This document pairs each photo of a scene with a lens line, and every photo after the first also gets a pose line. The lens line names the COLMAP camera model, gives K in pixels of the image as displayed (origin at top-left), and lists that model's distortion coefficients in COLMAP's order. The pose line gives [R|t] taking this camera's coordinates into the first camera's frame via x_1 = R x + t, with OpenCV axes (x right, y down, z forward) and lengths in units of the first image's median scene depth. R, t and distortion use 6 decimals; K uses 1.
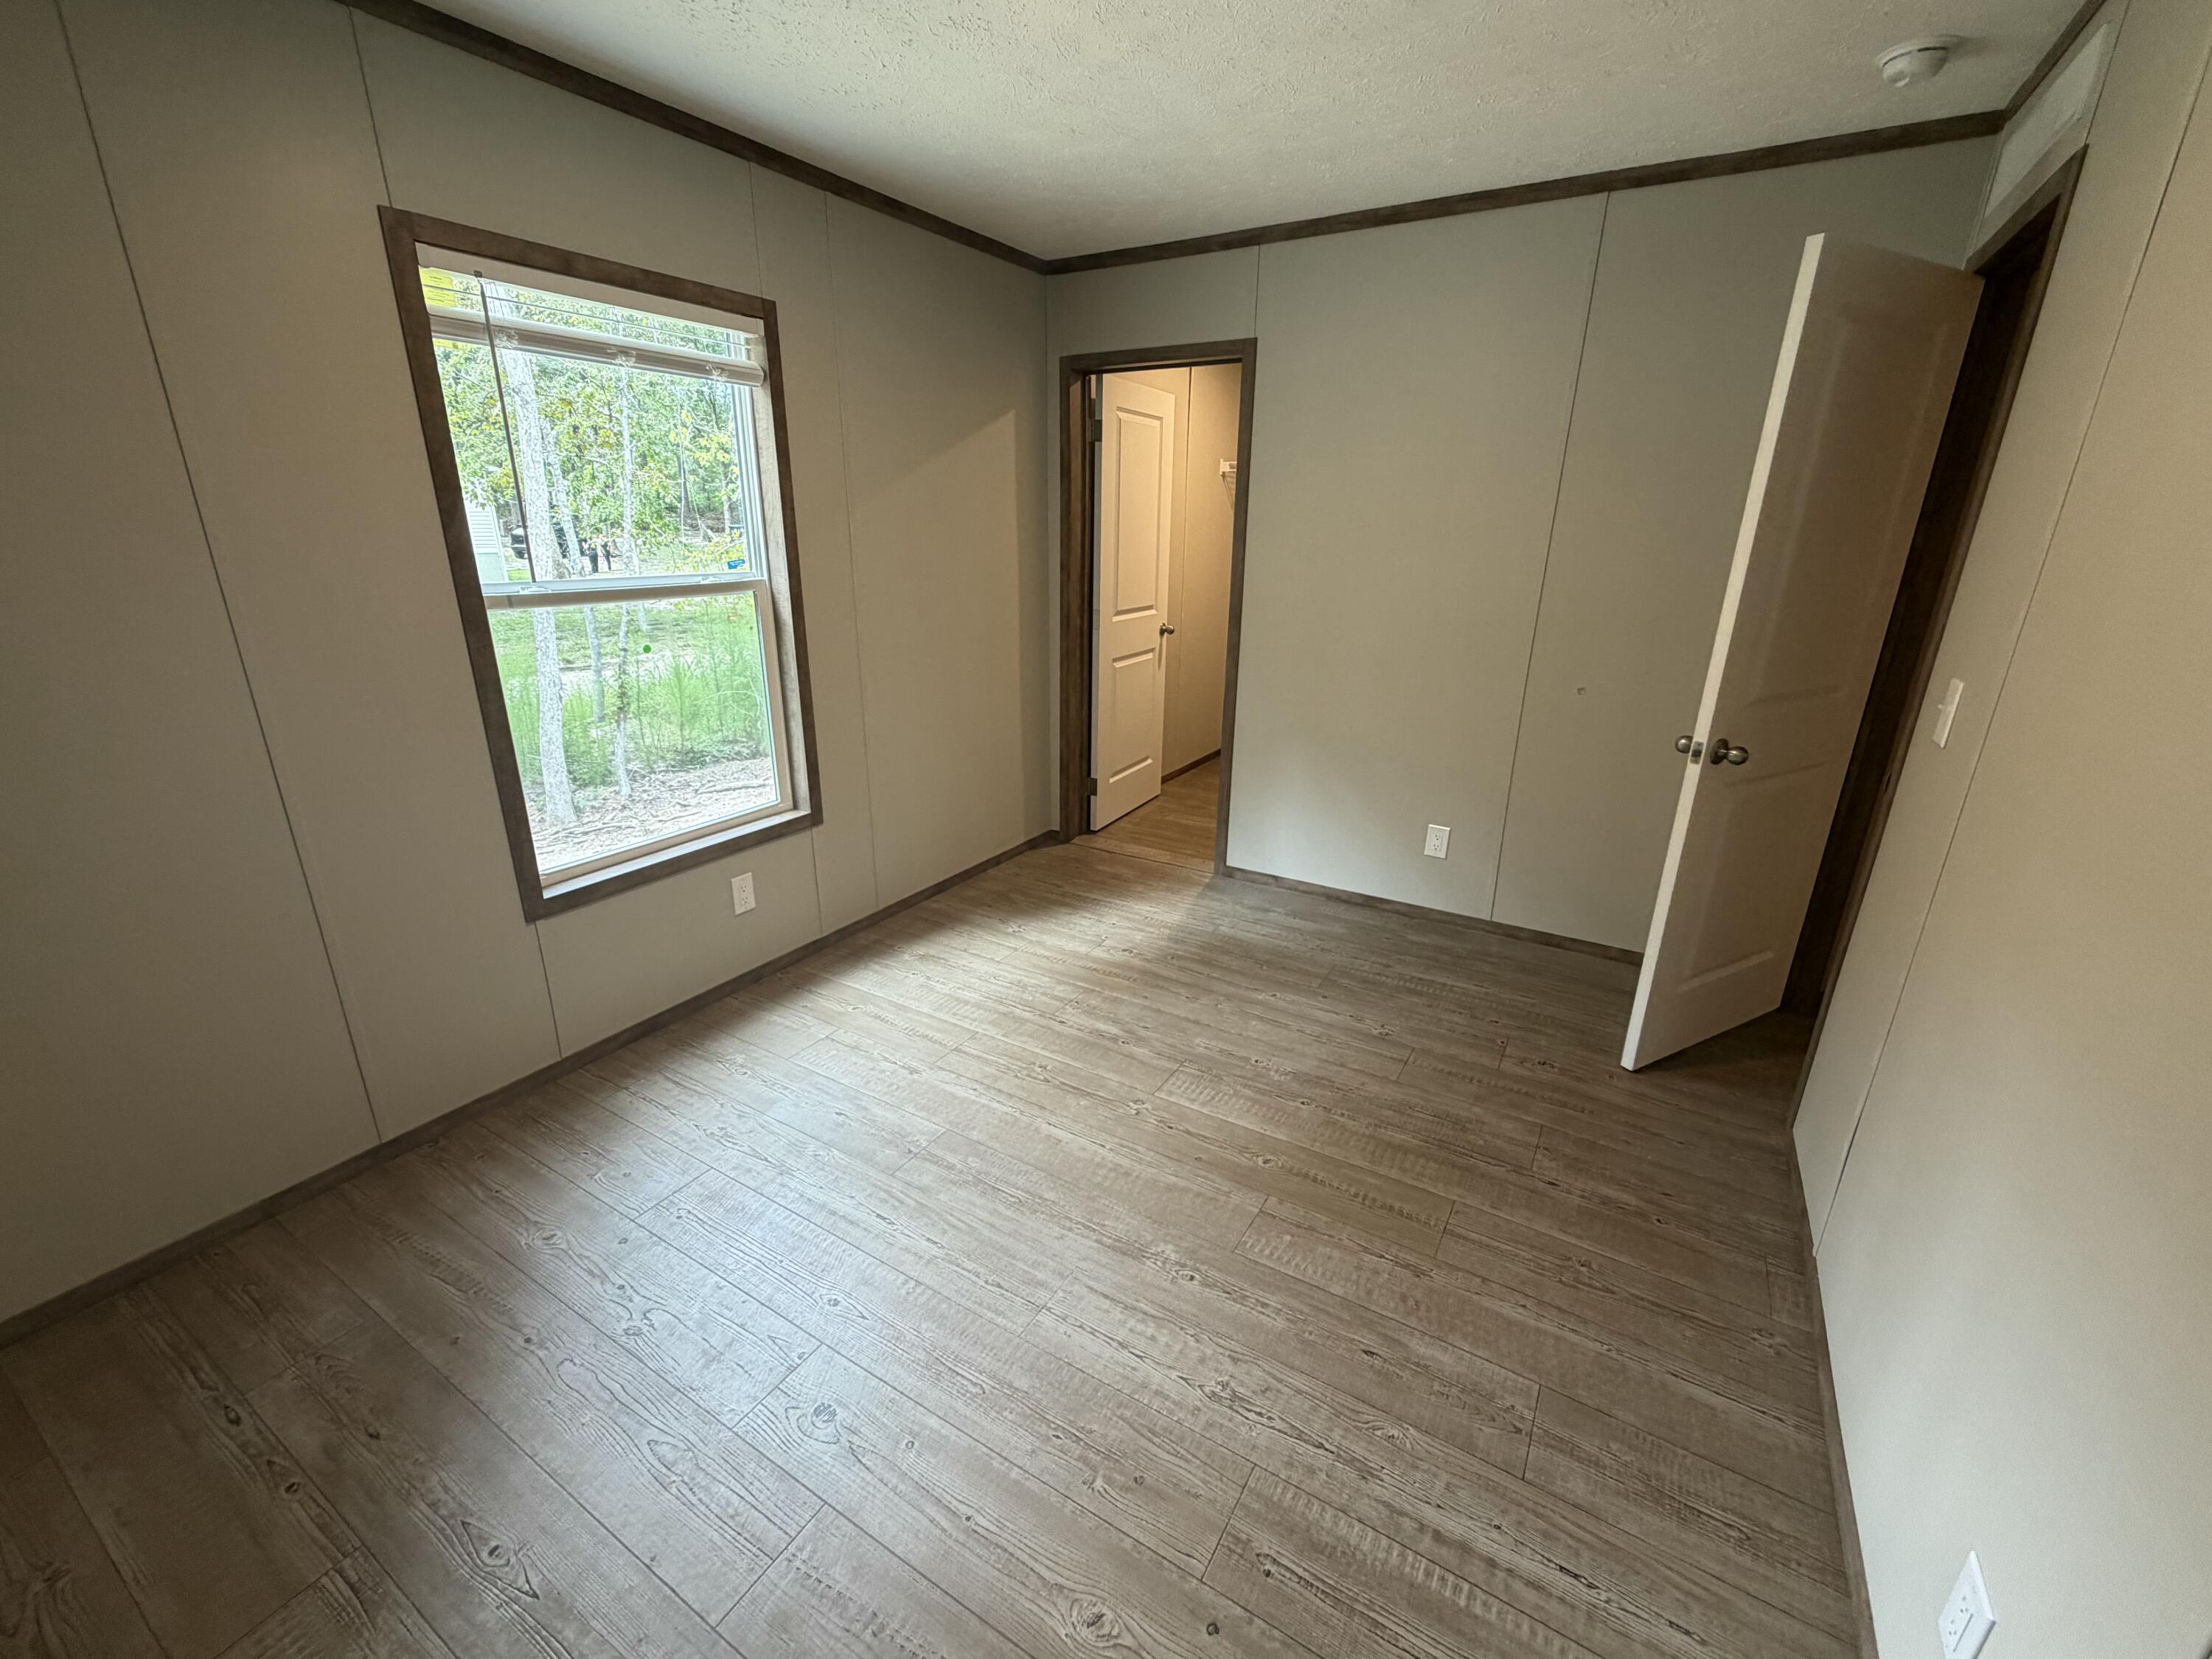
lens RADIAL K [[898.7, 0, 1104.4], [0, 898.7, 830.7], [0, 0, 1]] dist [-0.000238, 0.001378]
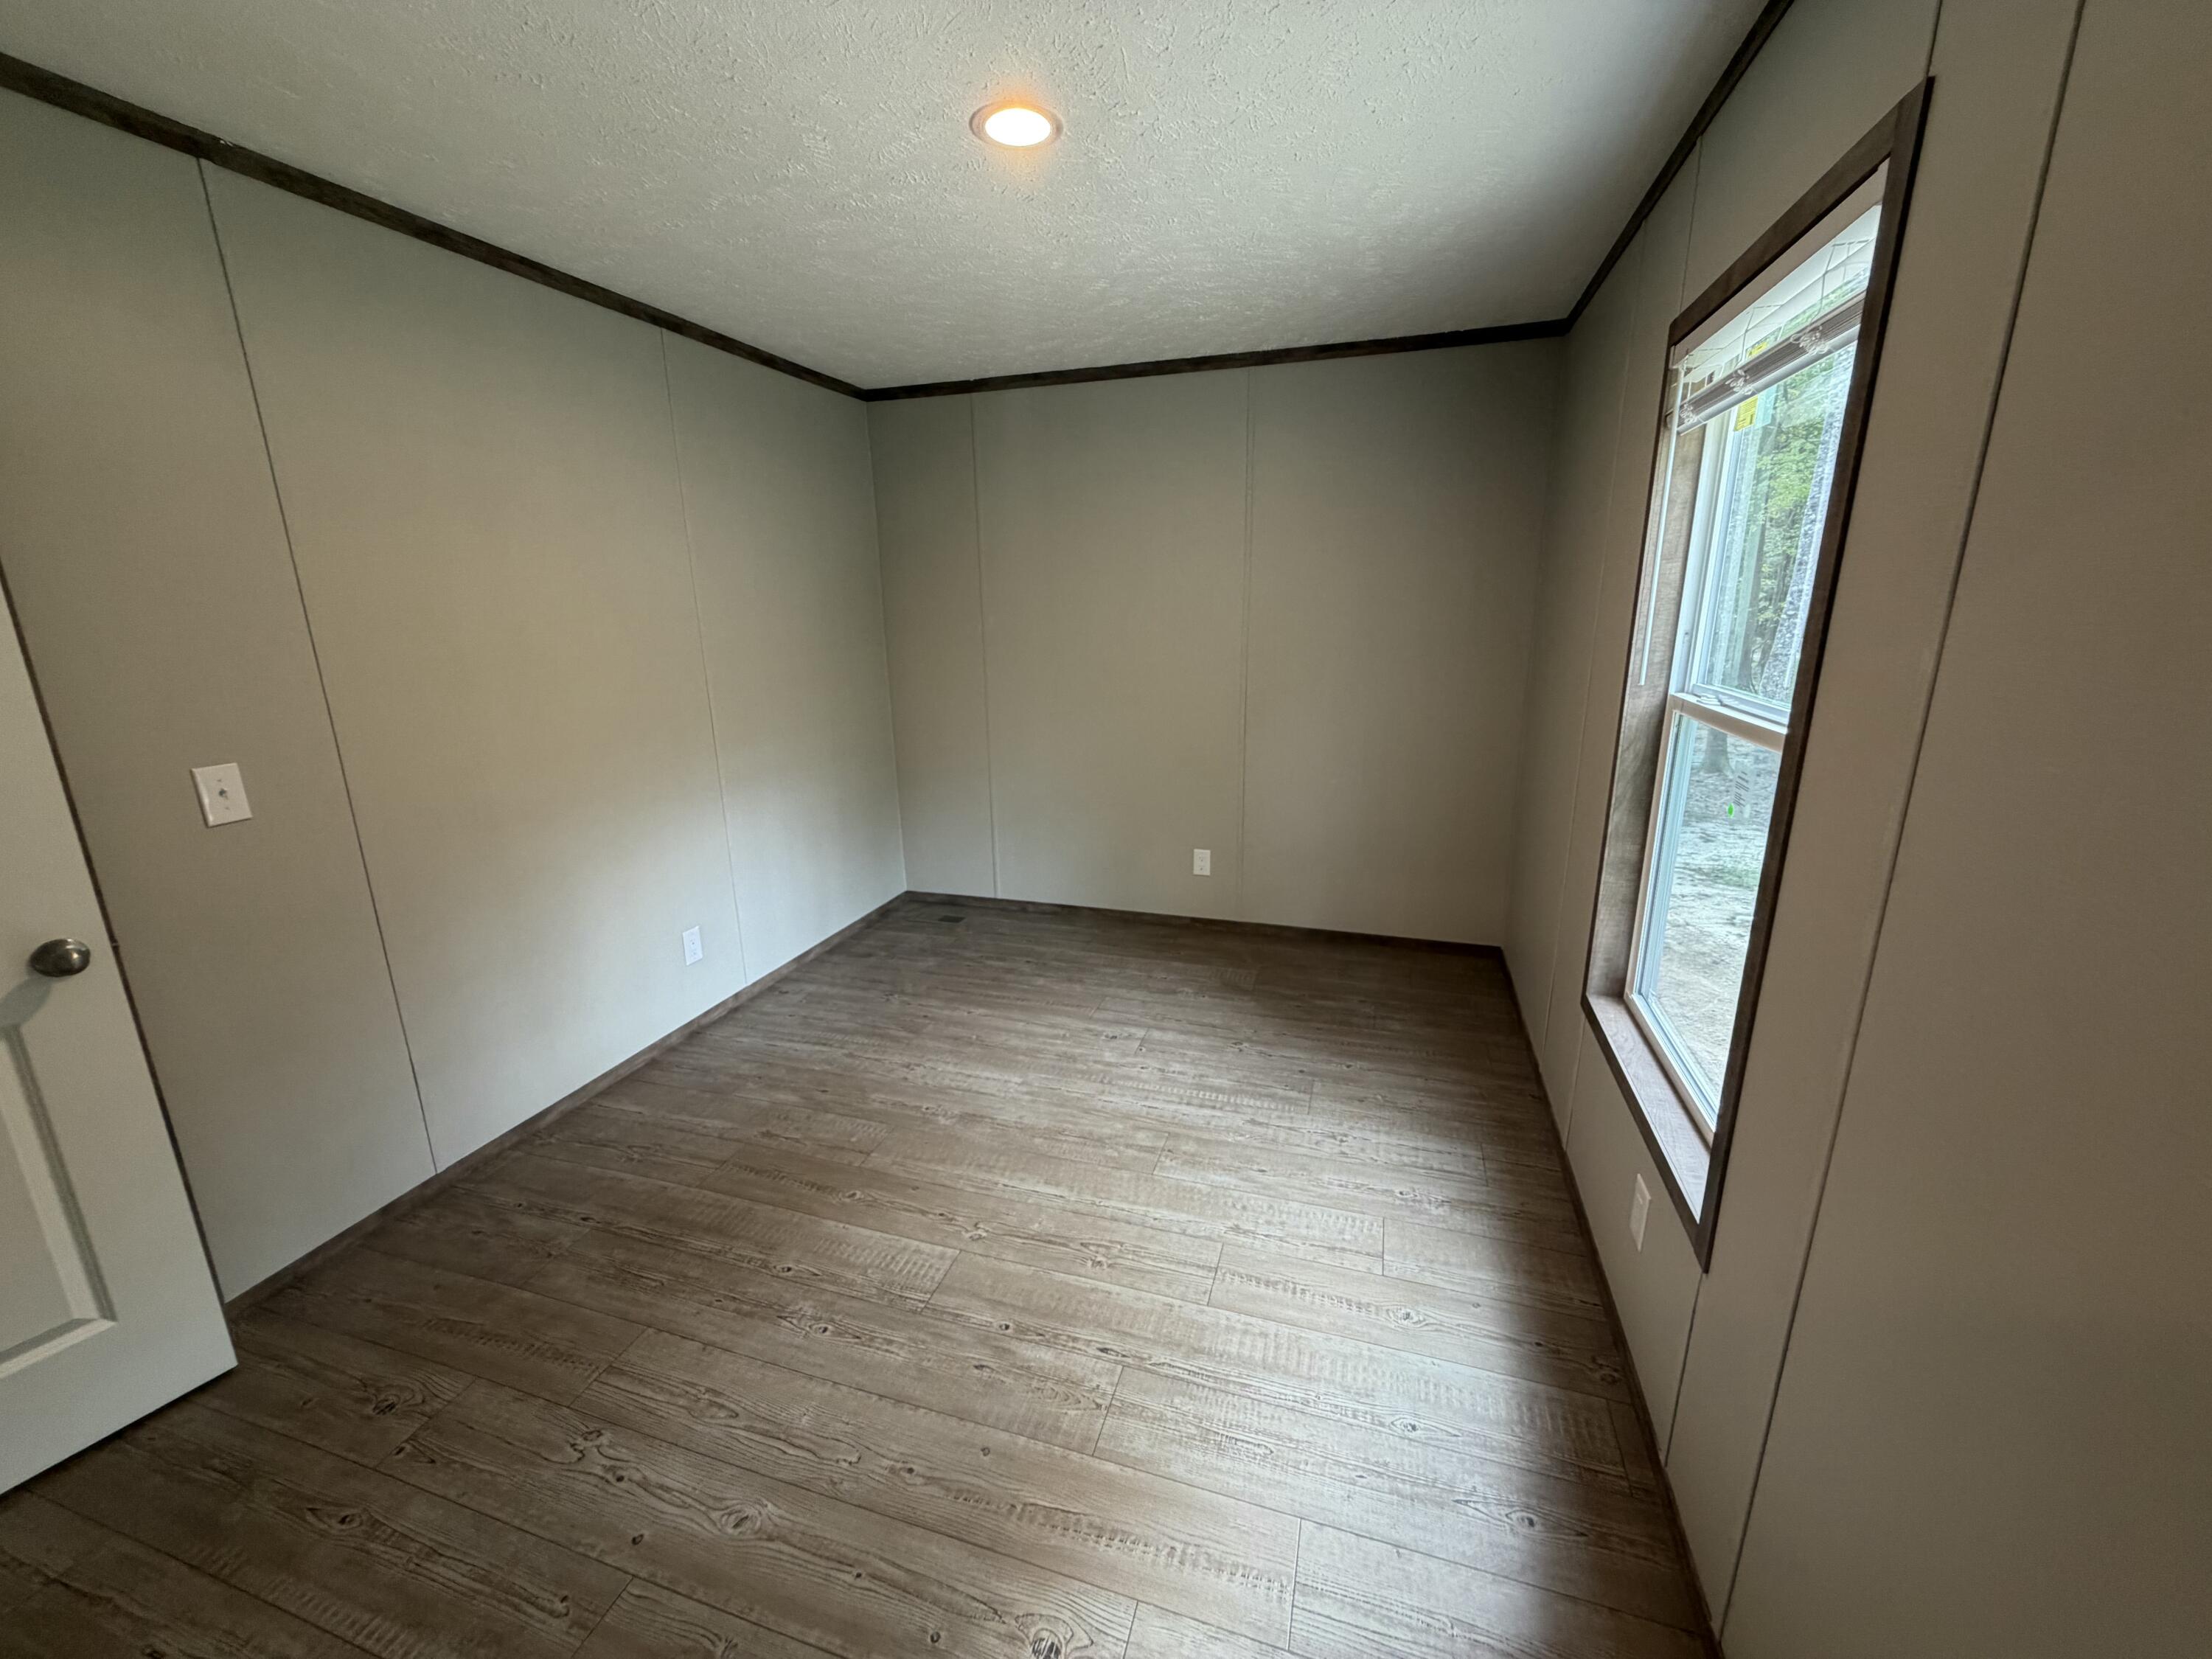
lens RADIAL K [[898.7, 0, 1109.1], [0, 898.7, 843.1], [0, 0, 1]] dist [-0.000238, 0.001378]
pose [[-0.969865, 0.068599, -0.233785, 0.097867], [-0.074434, 0.830243, 0.552409, -0.574203], [0.231993, 0.553164, -0.800118, 1.604180]]
